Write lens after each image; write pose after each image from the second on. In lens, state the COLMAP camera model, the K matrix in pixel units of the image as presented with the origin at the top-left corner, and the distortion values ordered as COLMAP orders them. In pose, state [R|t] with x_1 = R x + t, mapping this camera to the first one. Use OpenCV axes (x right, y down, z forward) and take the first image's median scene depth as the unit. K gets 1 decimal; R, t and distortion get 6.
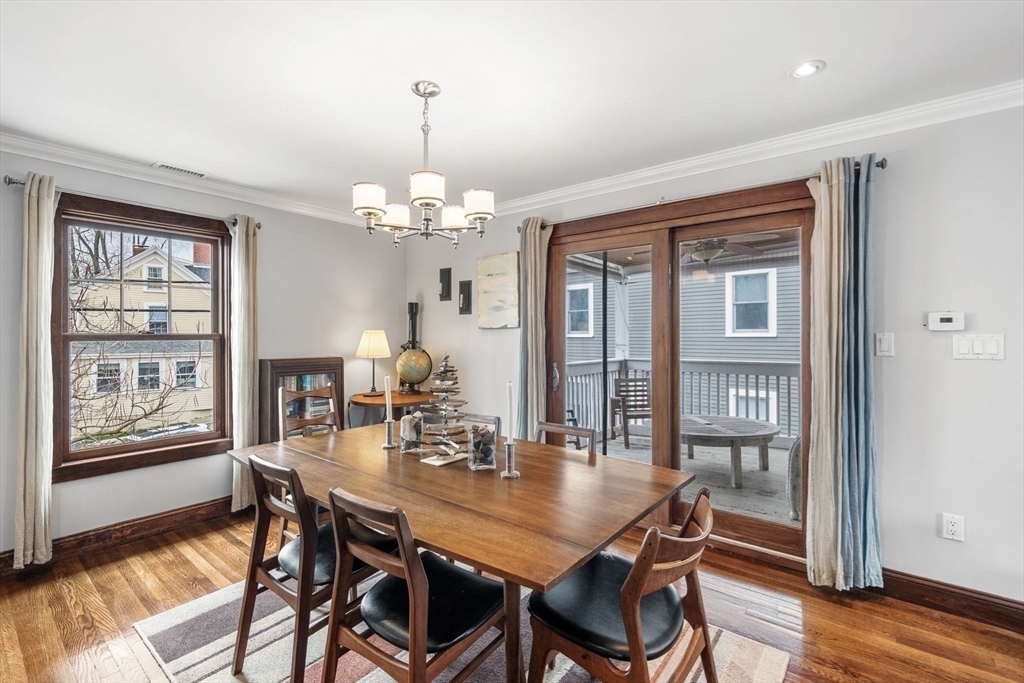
lens RADIAL K [[446.3, 0, 509.2], [0, 446.3, 337.8], [0, 0, 1]] dist [0.000122, -0.000004]
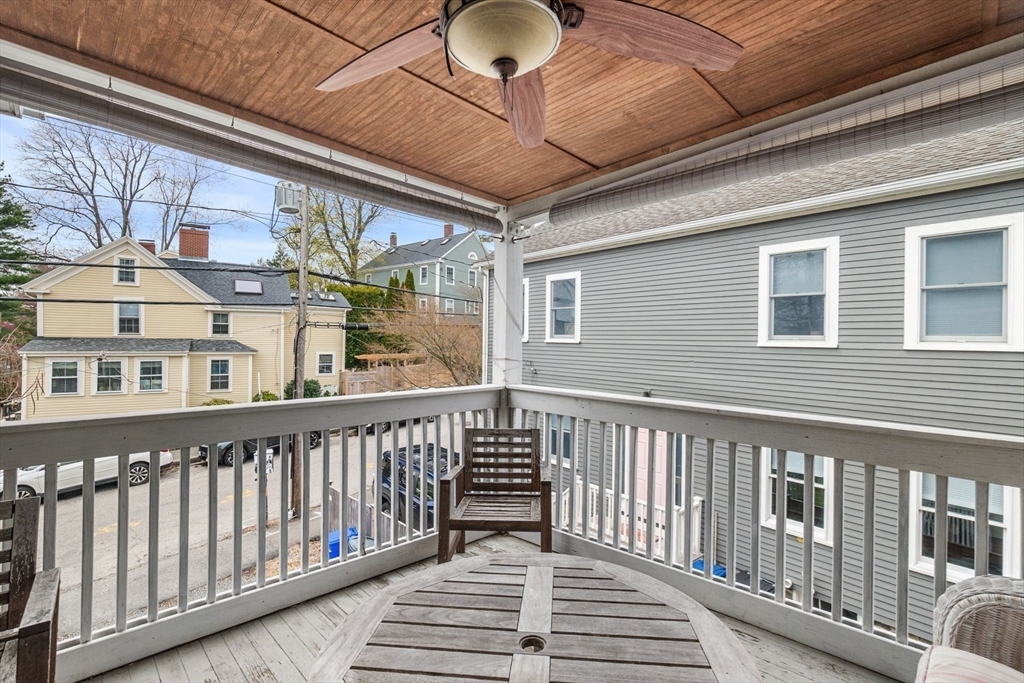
lens RADIAL K [[446.3, 0, 516.5], [0, 446.3, 342.1], [0, 0, 1]] dist [0.000122, -0.000004]
pose [[0.994560, 0.018034, -0.102597, 0.192762], [-0.017965, 0.999837, 0.001589, -0.003049], [0.102609, 0.000263, 0.994722, 0.295226]]
